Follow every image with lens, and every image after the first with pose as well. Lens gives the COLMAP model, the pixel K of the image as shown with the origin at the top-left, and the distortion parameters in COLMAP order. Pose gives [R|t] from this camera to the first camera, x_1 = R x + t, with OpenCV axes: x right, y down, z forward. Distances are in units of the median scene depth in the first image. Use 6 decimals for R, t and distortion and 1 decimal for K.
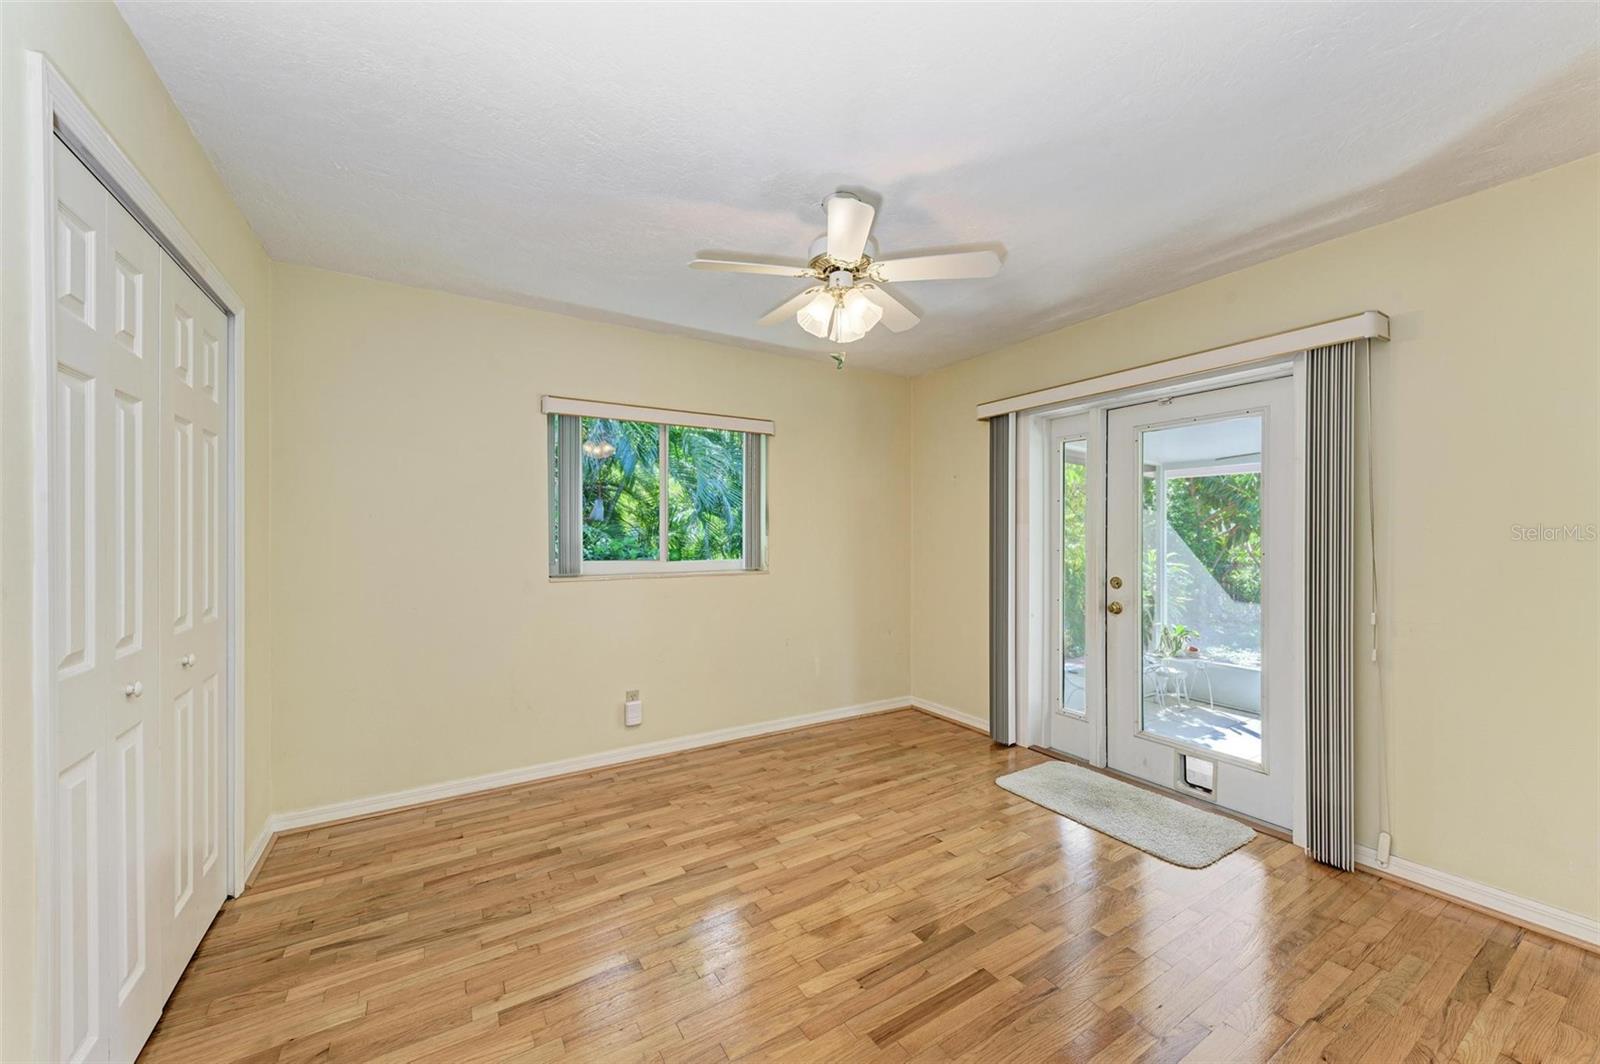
lens RADIAL K [[604.3, 0, 802.6], [0, 604.3, 537.6], [0, 0, 1]] dist [0.009938, -0.000638]
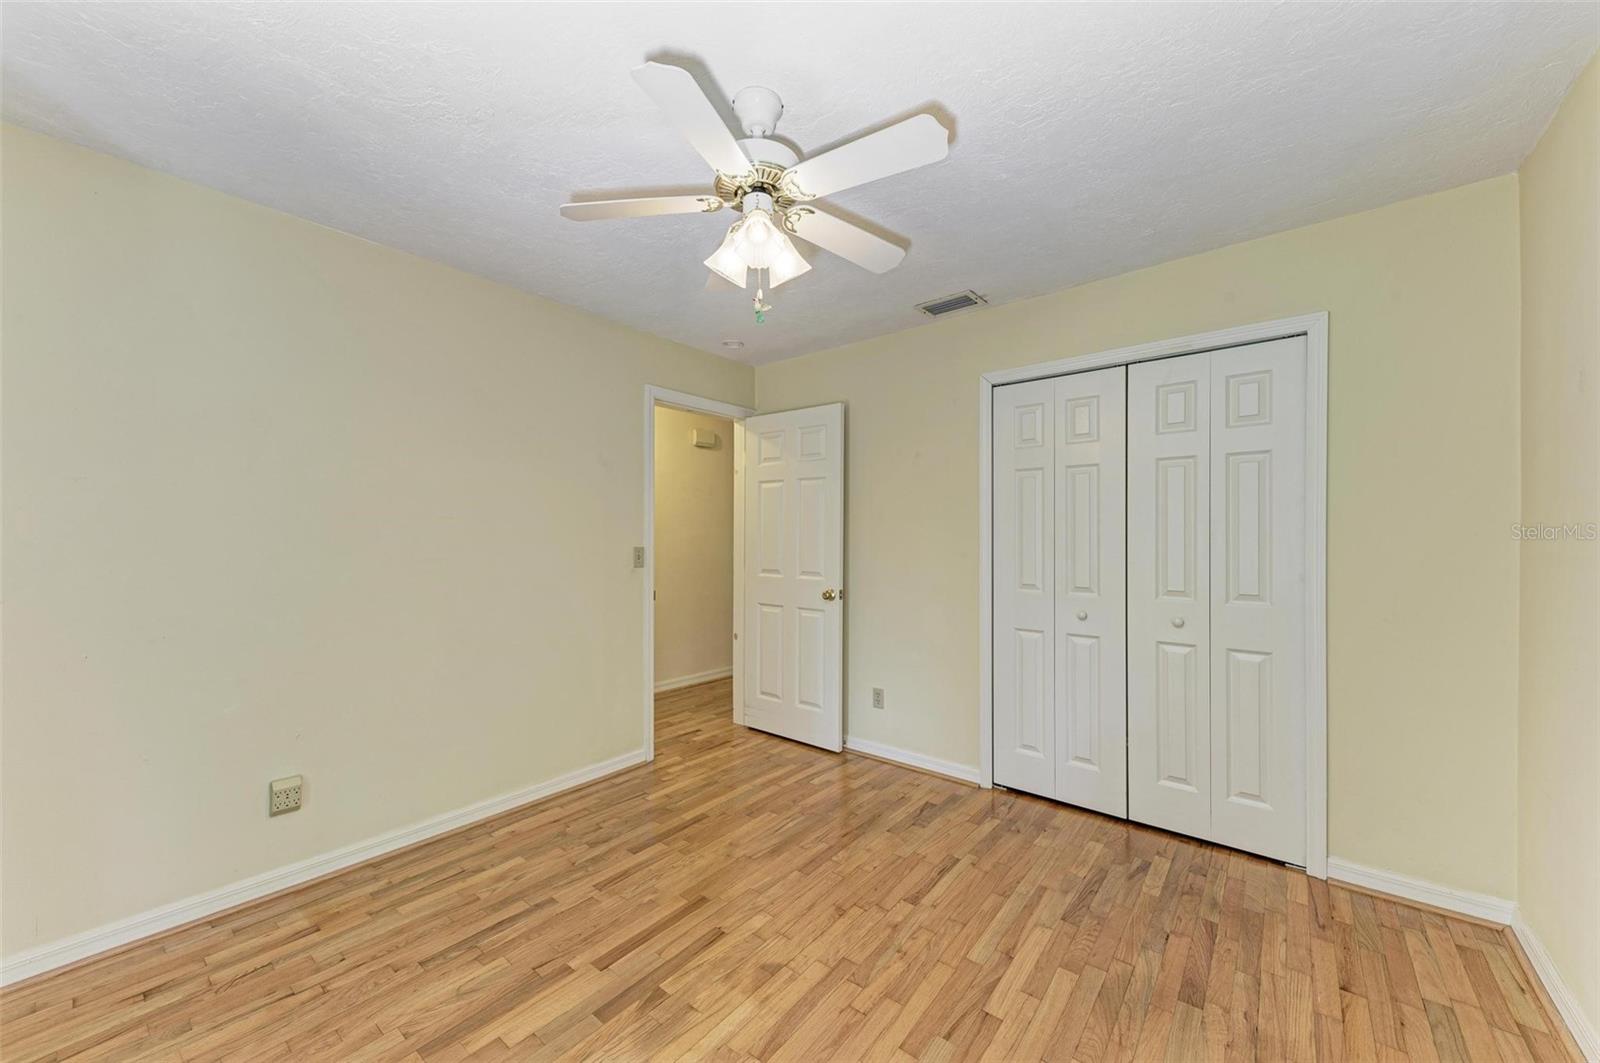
lens RADIAL K [[604.3, 0, 802.6], [0, 604.3, 537.1], [0, 0, 1]] dist [0.009938, -0.000638]
pose [[-0.944313, 0.002111, -0.329042, 0.285418], [-0.000324, 0.999973, 0.007344, -0.009682], [0.329048, 0.007042, -0.944287, 1.876215]]
